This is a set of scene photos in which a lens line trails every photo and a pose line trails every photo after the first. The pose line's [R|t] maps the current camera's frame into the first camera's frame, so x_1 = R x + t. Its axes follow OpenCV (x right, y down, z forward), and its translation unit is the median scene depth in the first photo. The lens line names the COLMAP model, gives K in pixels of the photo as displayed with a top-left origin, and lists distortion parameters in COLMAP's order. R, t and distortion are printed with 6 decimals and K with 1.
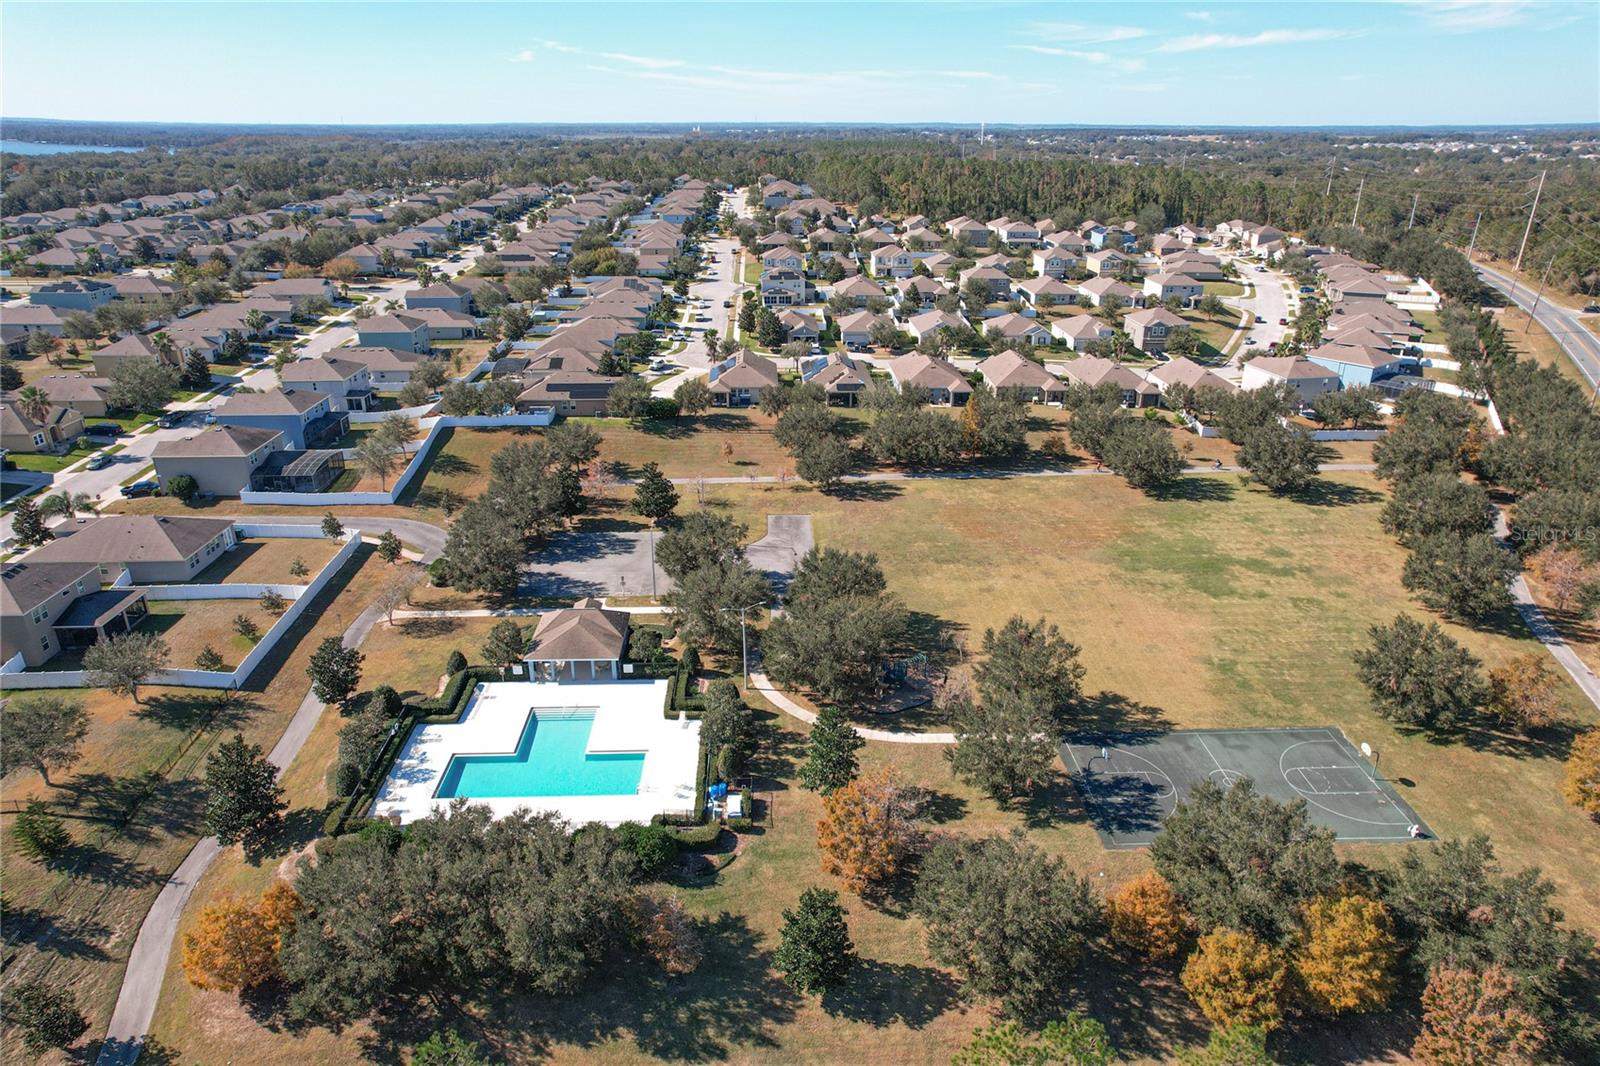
lens RADIAL K [[1011.8, 0, 798.2], [0, 1011.8, 538.9], [0, 0, 1]] dist [-0.046259, 0.060672]
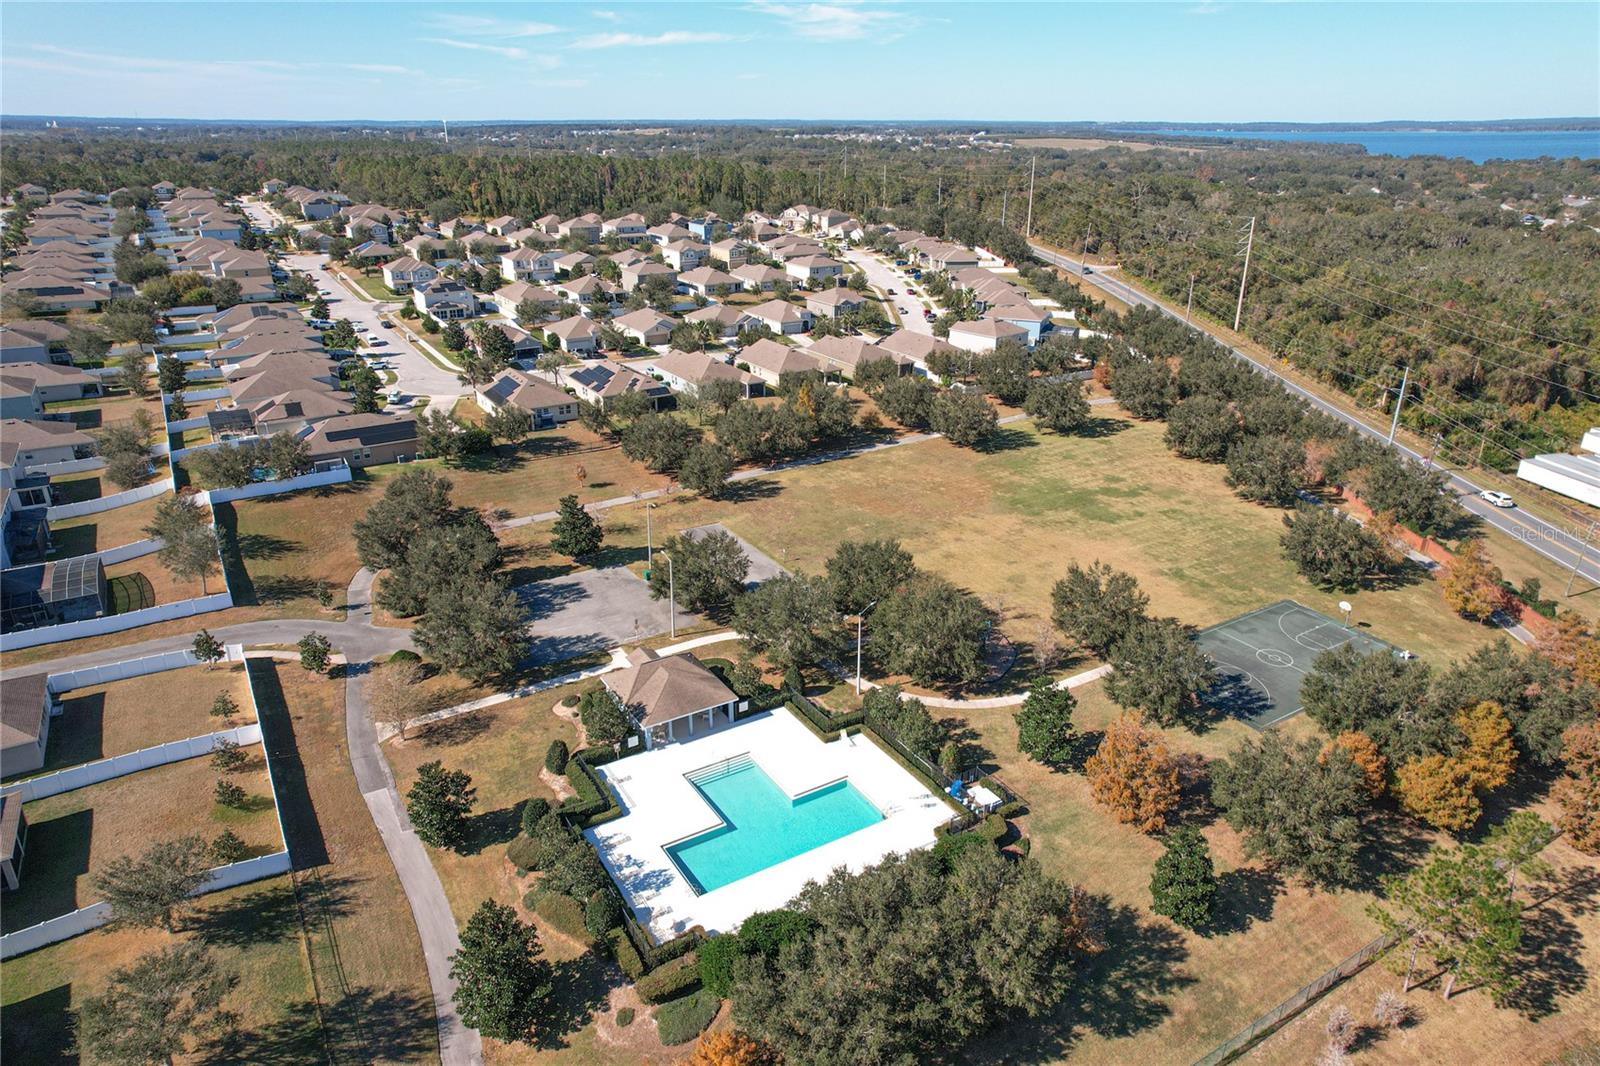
lens RADIAL K [[1014.7, 0, 800.7], [0, 1014.7, 539.5], [0, 0, 1]] dist [-0.017344, 0.001173]
pose [[0.870702, -0.190191, 0.453547, -0.521262], [0.189160, 0.980766, 0.048134, -0.057388], [-0.453979, 0.043882, 0.889931, 0.143239]]
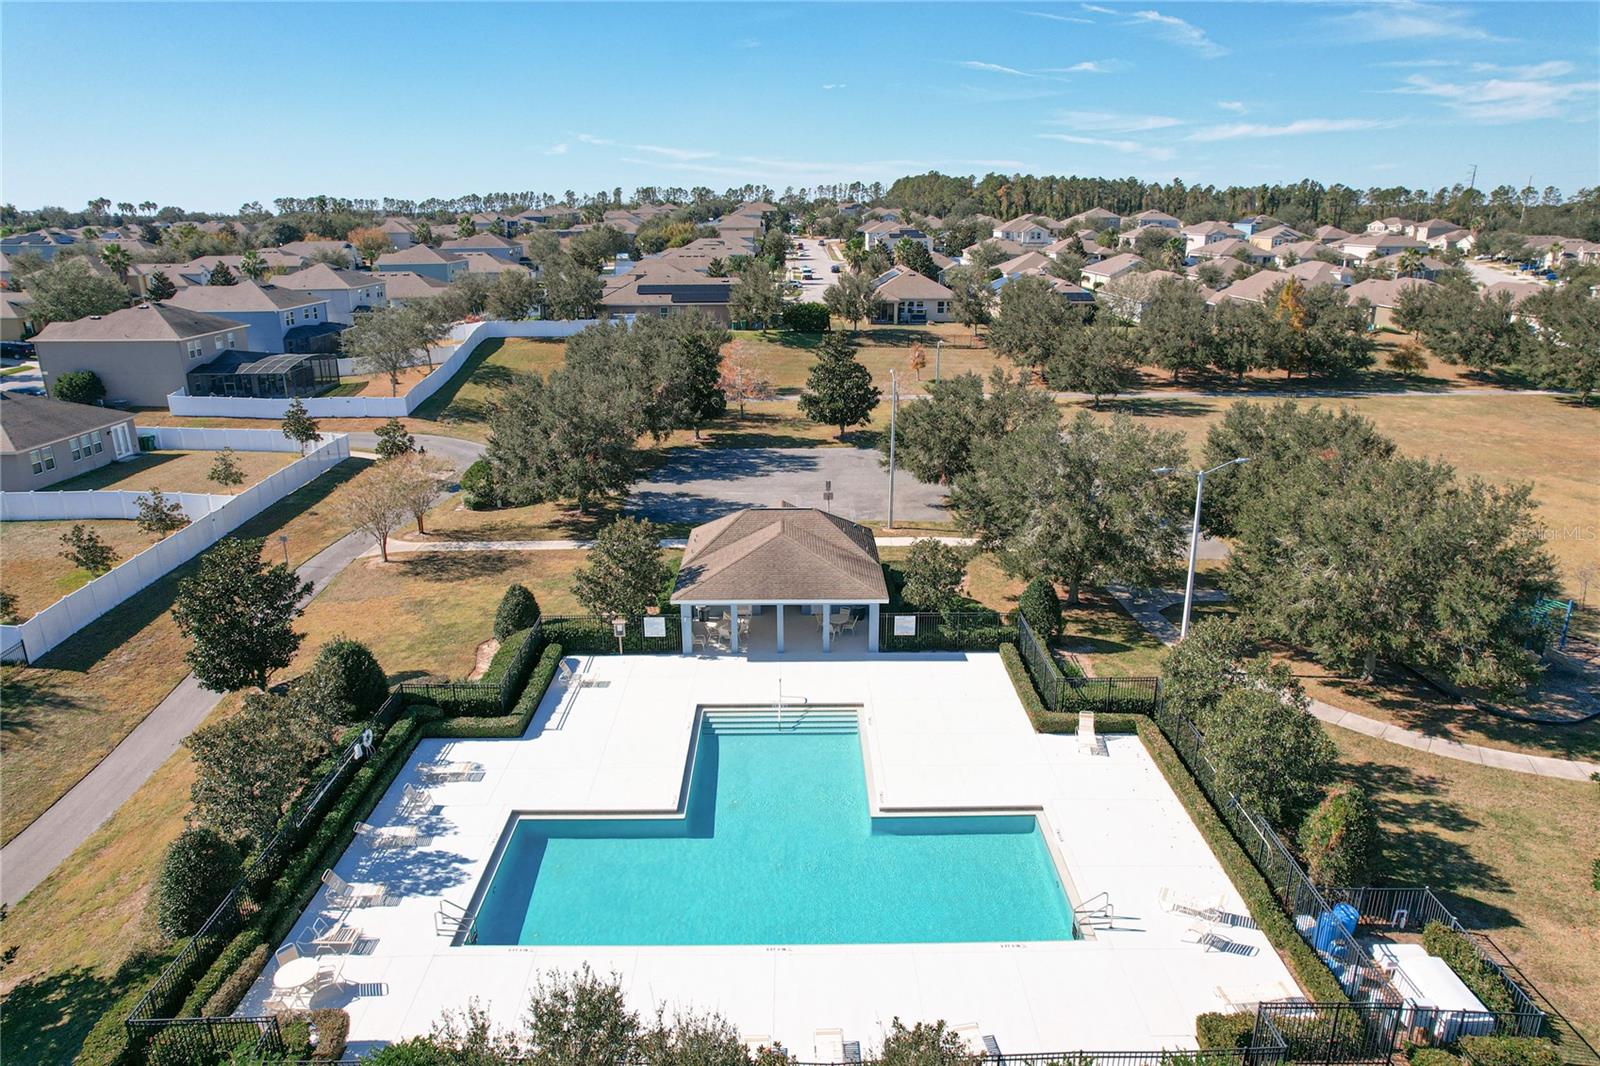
lens RADIAL K [[1022.6, 0, 800.0], [0, 1022.6, 533.0], [0, 0, 1]] dist [-0.071068, 0.069728]
pose [[0.999594, 0.002358, -0.028385, -0.203879], [-0.004773, 0.996345, -0.085291, 0.127774], [0.028080, 0.085392, 0.995952, 0.558404]]
